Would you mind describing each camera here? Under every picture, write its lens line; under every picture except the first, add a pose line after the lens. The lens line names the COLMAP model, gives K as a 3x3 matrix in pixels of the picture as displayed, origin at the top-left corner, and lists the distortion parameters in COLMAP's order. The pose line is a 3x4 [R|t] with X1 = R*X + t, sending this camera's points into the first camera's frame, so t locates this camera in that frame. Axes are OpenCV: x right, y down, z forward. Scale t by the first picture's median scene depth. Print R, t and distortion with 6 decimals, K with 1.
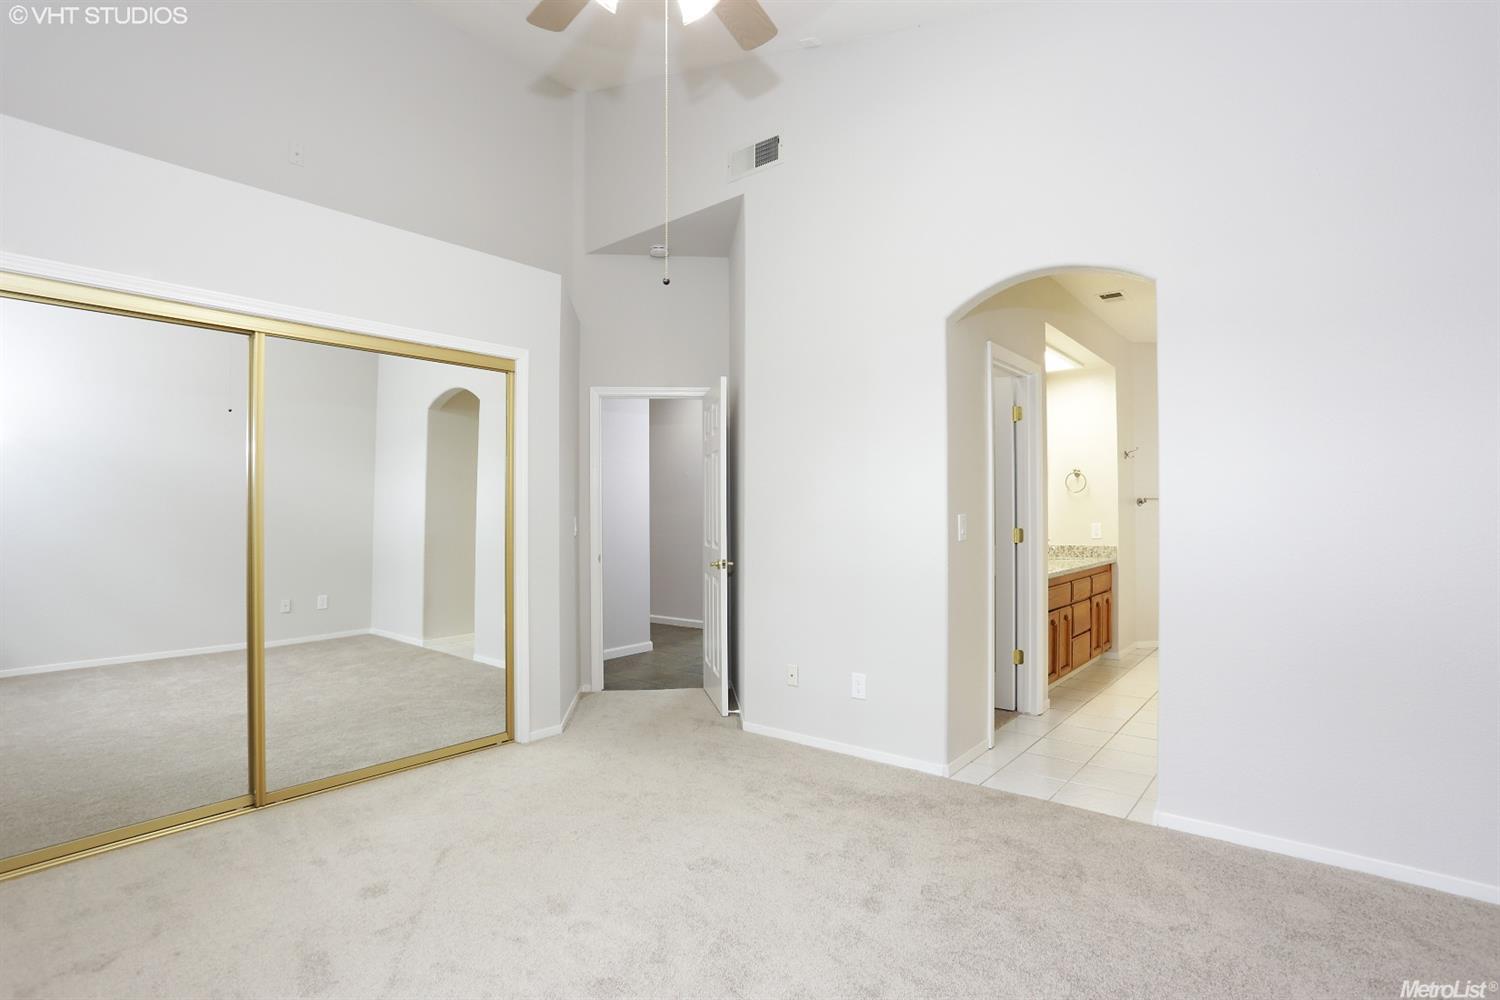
lens RADIAL K [[726.5, 0, 750.0], [0, 726.5, 500.0], [0, 0, 1]] dist [-0.055538, 0.000463]
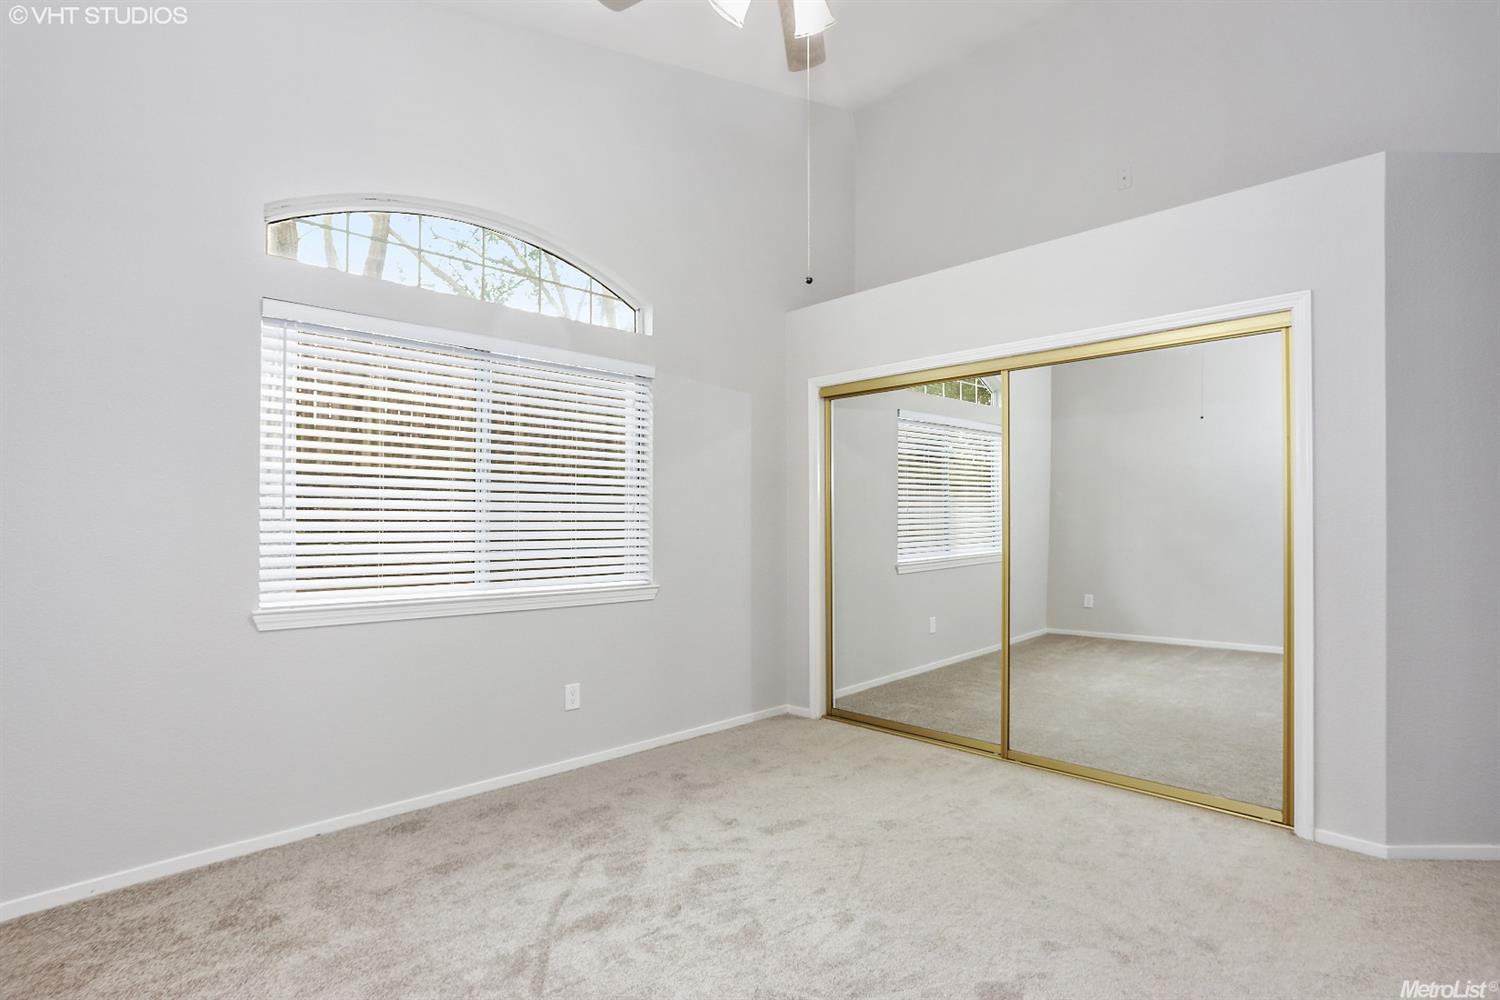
lens RADIAL K [[726.5, 0, 750.0], [0, 726.5, 500.0], [0, 0, 1]] dist [-0.055538, 0.000463]
pose [[-0.097809, -0.006363, -0.995185, 0.641718], [0.009789, 0.999925, -0.007355, -0.002803], [0.995157, -0.010461, -0.097739, 0.765349]]
